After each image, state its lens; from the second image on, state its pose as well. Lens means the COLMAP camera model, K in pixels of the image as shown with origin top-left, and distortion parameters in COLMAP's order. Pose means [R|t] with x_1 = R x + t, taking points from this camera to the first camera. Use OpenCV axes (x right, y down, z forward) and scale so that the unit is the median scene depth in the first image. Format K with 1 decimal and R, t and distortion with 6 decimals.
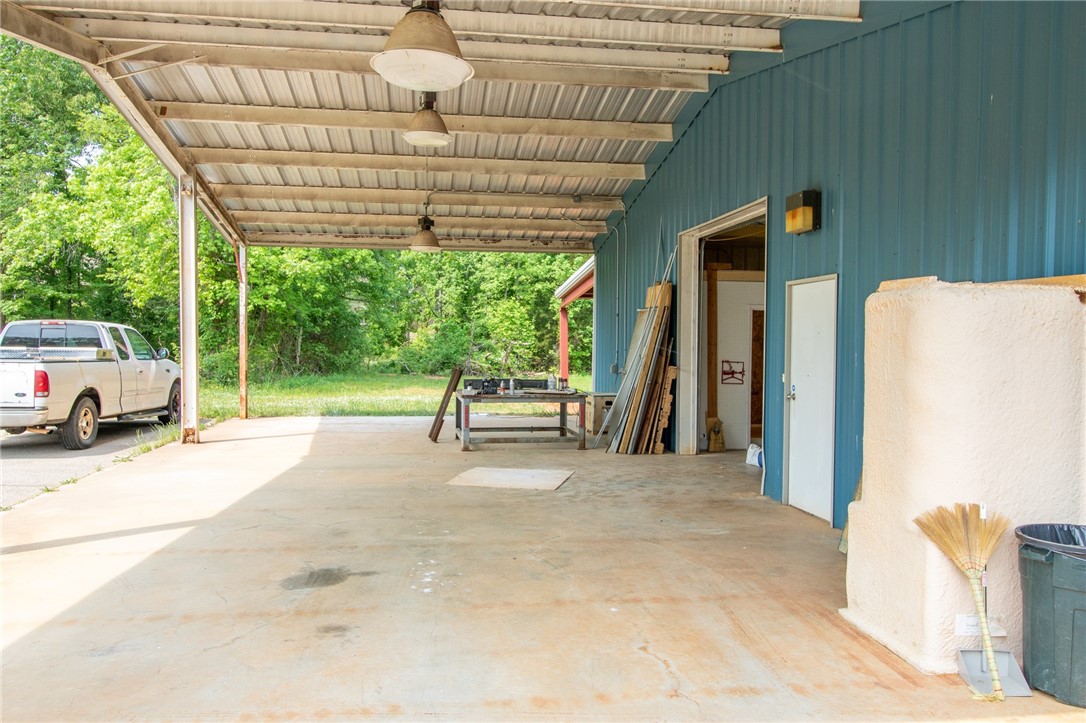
lens RADIAL K [[848.5, 0, 545.1], [0, 848.5, 359.8], [0, 0, 1]] dist [0.028245, 0.008452]
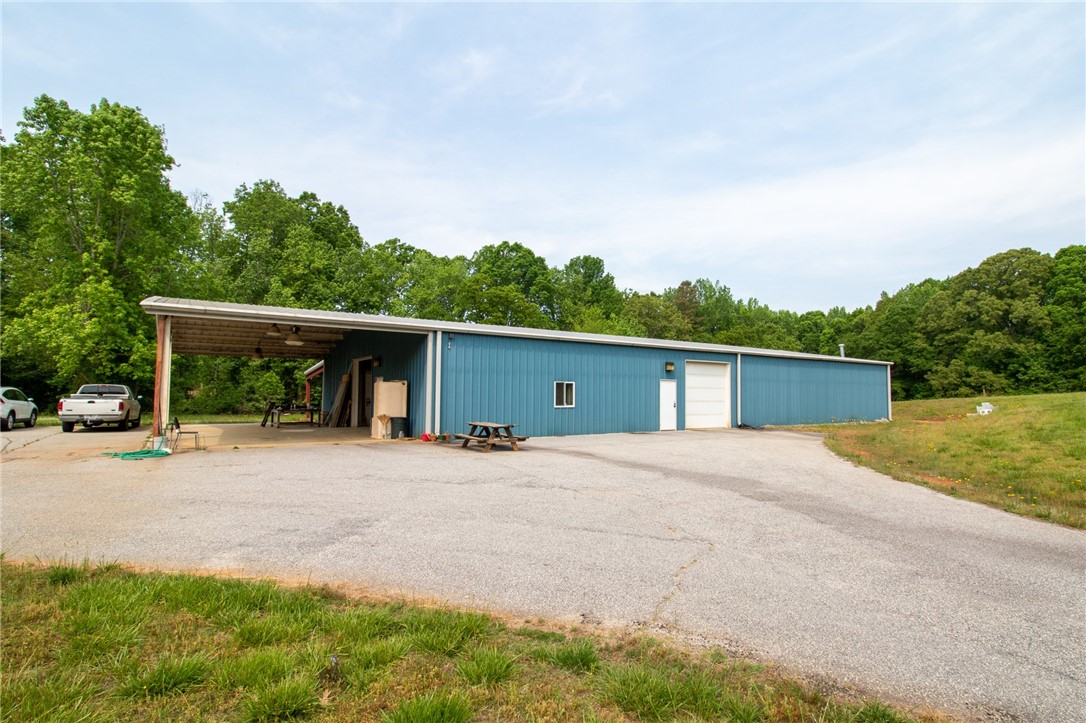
lens RADIAL K [[557.2, 0, 551.0], [0, 557.2, 361.4], [0, 0, 1]] dist [0.003095, -0.000846]
pose [[0.899000, 0.025312, 0.437216, -0.086677], [0.012199, 0.996494, -0.082773, 0.042145], [-0.437778, 0.079746, 0.895539, -1.150499]]
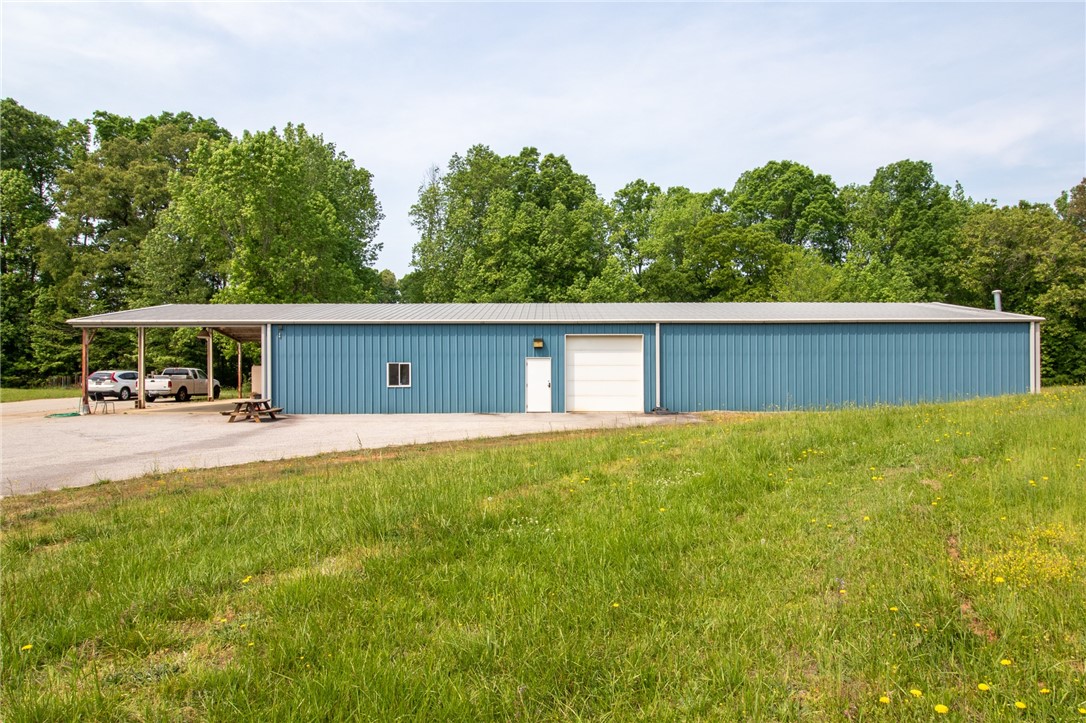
lens RADIAL K [[735.4, 0, 543.5], [0, 735.4, 352.8], [0, 0, 1]] dist [0.025280, -0.016790]
pose [[0.990201, -0.013068, -0.139037, 1.399334], [0.006864, 0.998963, -0.045012, 0.041746], [0.139481, 0.043616, 0.989264, -1.883035]]
